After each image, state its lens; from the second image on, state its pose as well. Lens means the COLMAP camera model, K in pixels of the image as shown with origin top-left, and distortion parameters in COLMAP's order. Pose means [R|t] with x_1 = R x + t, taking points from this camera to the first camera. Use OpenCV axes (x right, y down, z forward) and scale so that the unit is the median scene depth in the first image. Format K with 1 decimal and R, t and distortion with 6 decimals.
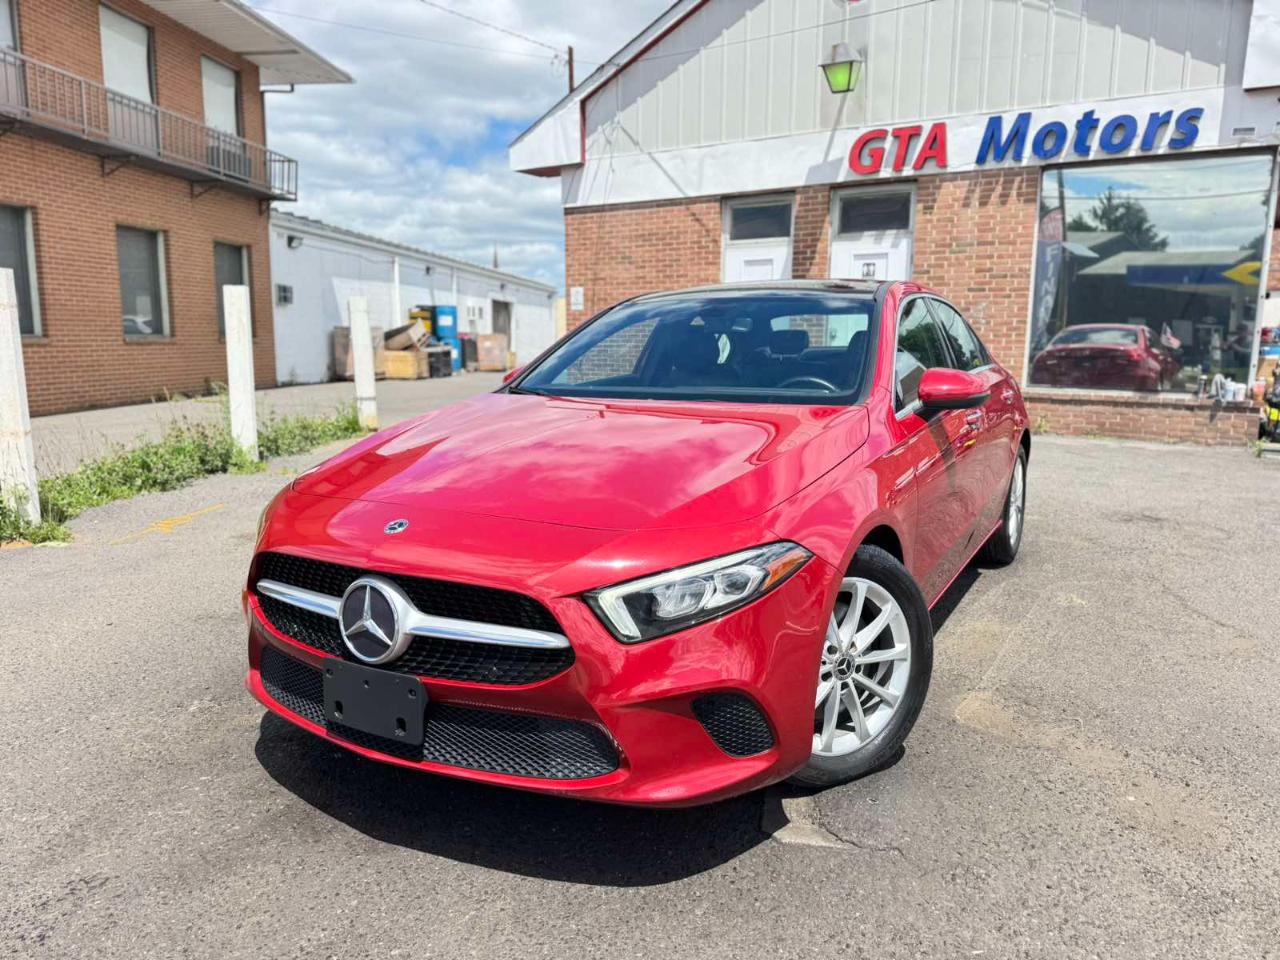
lens RADIAL K [[905.7, 0, 637.3], [0, 905.7, 481.4], [0, 0, 1]] dist [0.045795, -0.056092]
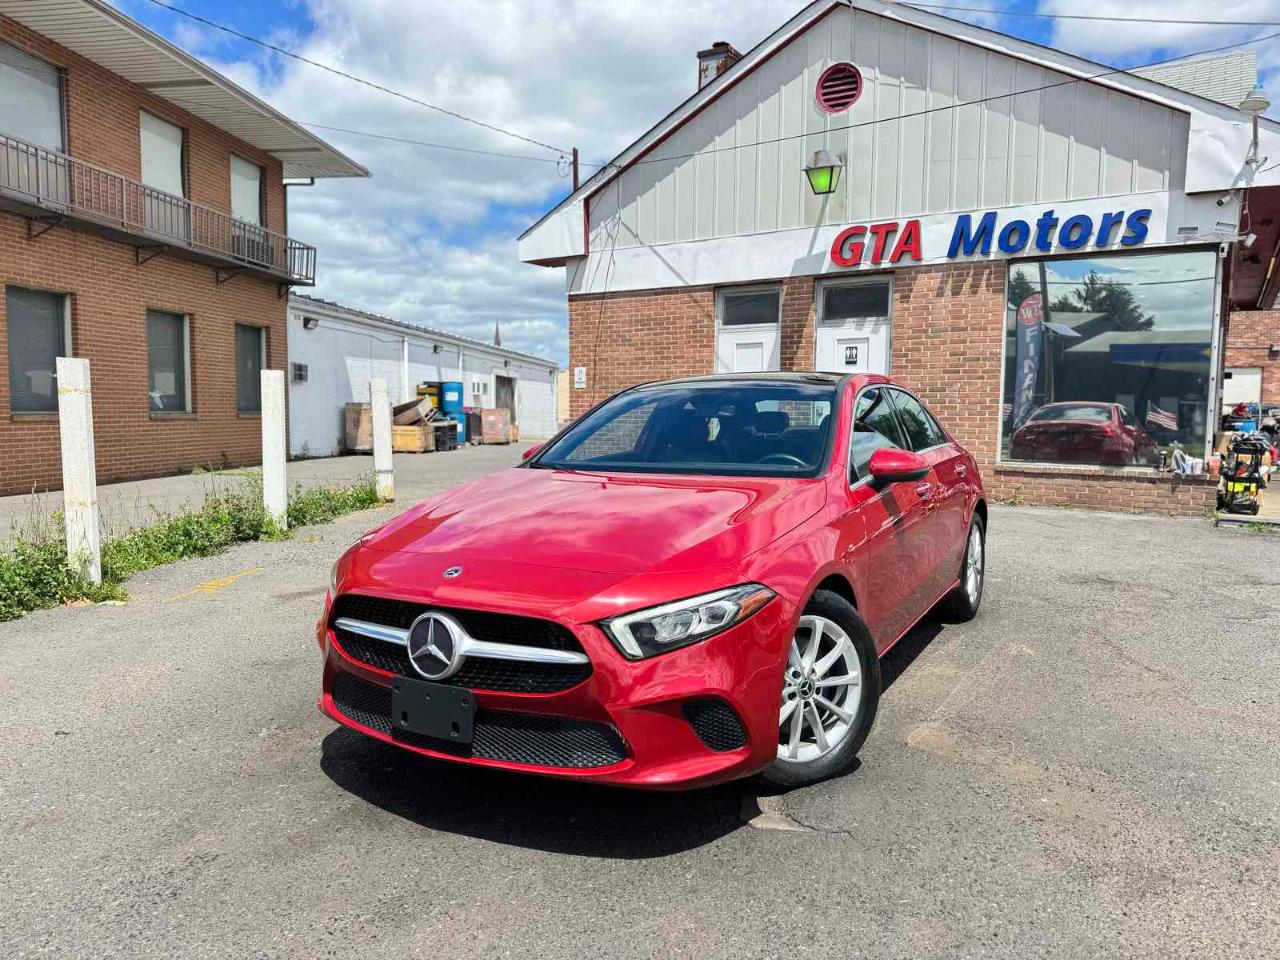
lens RADIAL K [[900.7, 0, 637.5], [0, 900.7, 484.3], [0, 0, 1]] dist [0.089753, -0.127506]
pose [[0.999998, 0.000262, 0.001719, -0.001282], [-0.000130, 0.997090, -0.076230, 0.004986], [-0.001734, 0.076229, 0.997089, -0.063053]]
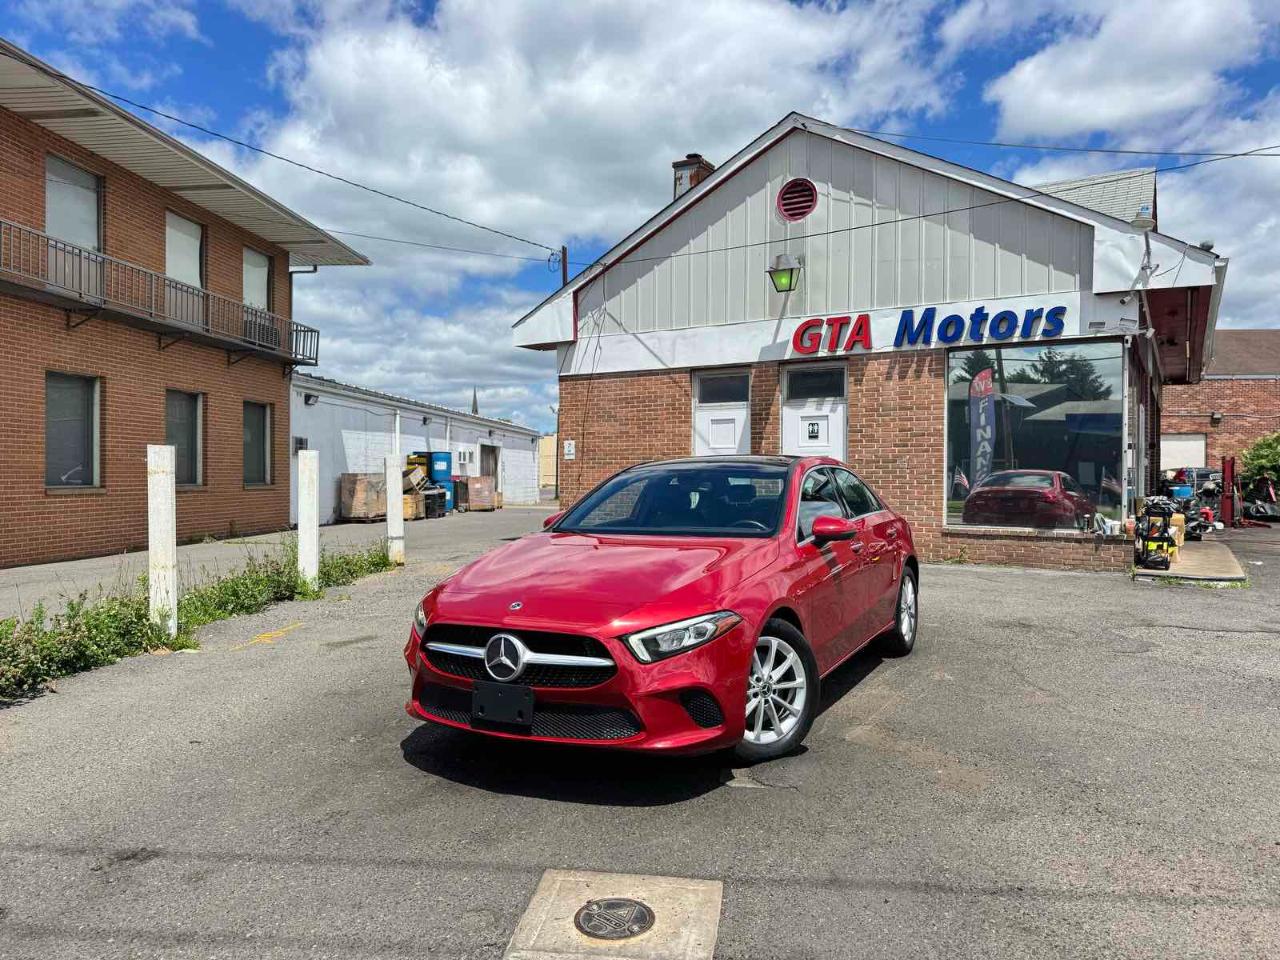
lens RADIAL K [[895.9, 0, 640.0], [0, 895.9, 480.0], [0, 0, 1]] dist [0.157654, -0.263901]
pose [[0.999519, -0.006326, 0.030373, -0.014977], [0.010877, 0.988306, -0.152093, 0.017013], [-0.029056, 0.152351, 0.987899, -0.185158]]
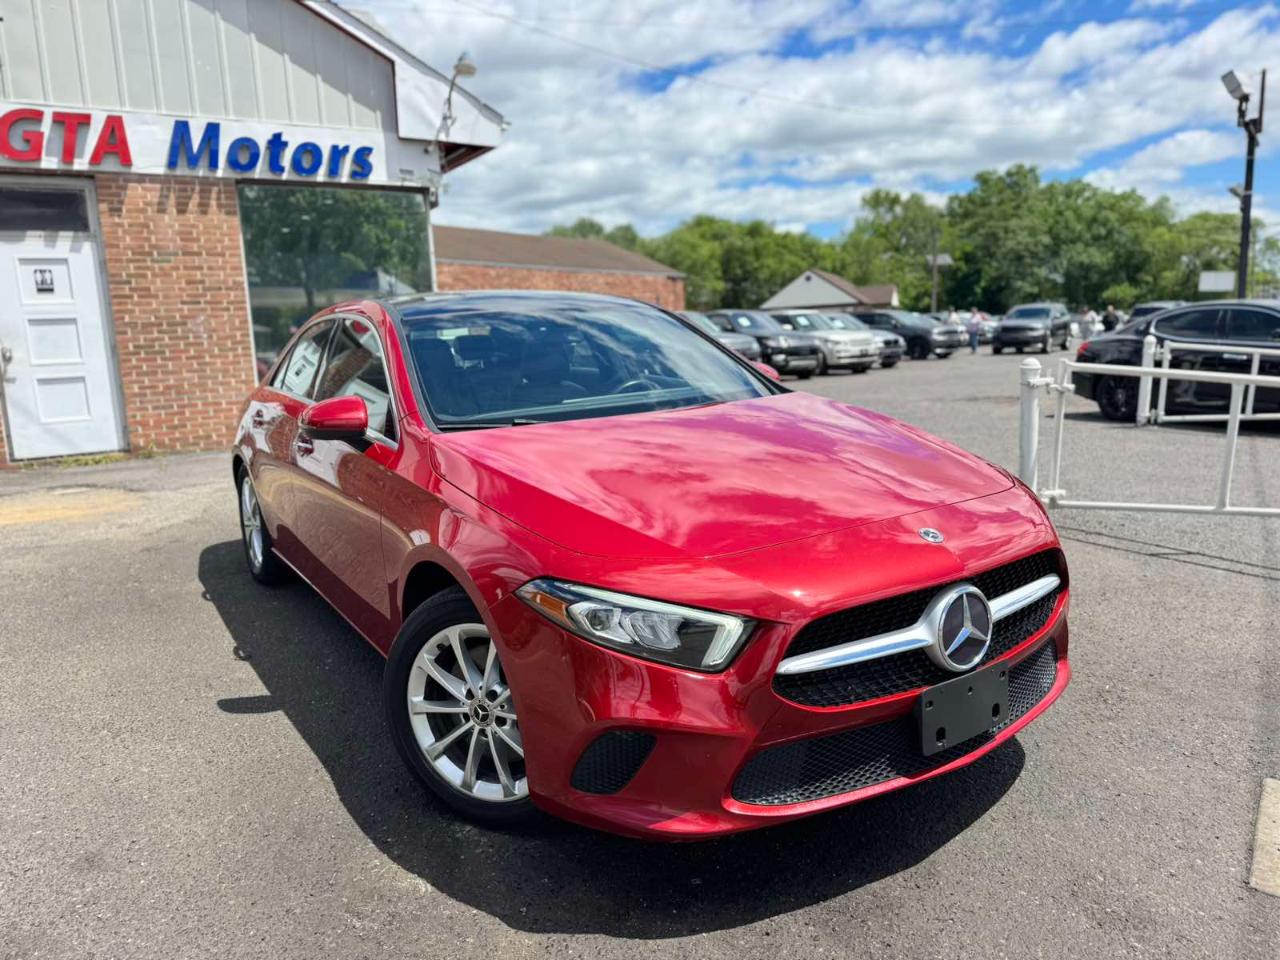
lens RADIAL K [[905.7, 0, 637.3], [0, 905.7, 481.4], [0, 0, 1]] dist [0.045795, -0.056092]
pose [[0.454988, -0.169660, 0.874186, -0.275148], [0.184086, 0.978398, 0.094073, -0.033956], [-0.871262, 0.118123, 0.476392, 0.174425]]
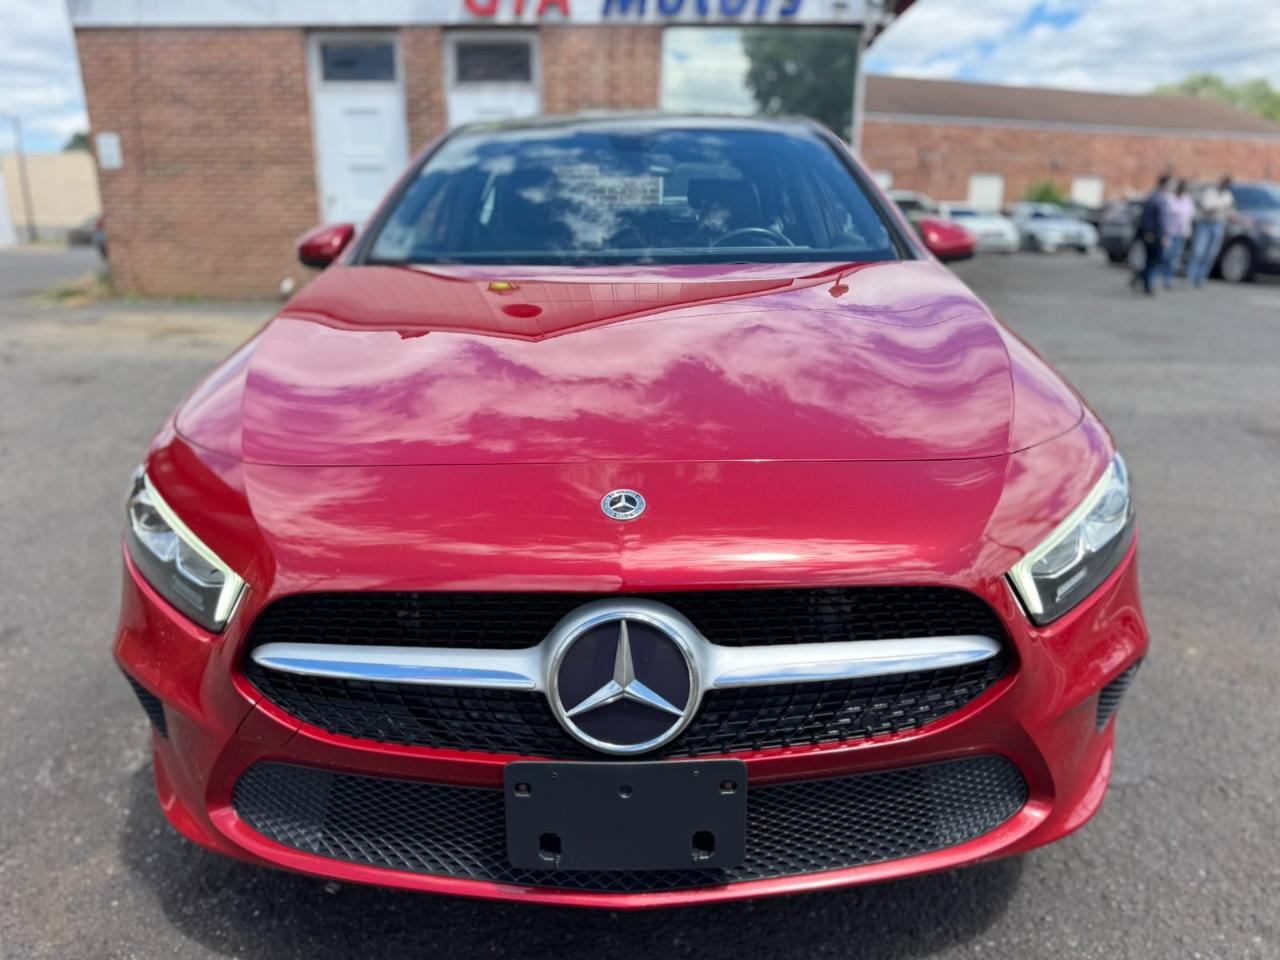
lens RADIAL K [[900.7, 0, 637.5], [0, 900.7, 484.3], [0, 0, 1]] dist [0.089753, -0.127506]
pose [[0.868741, -0.144250, 0.473795, -0.112299], [0.080612, 0.985072, 0.152102, -0.009547], [-0.488663, -0.093943, 0.867400, 0.114240]]
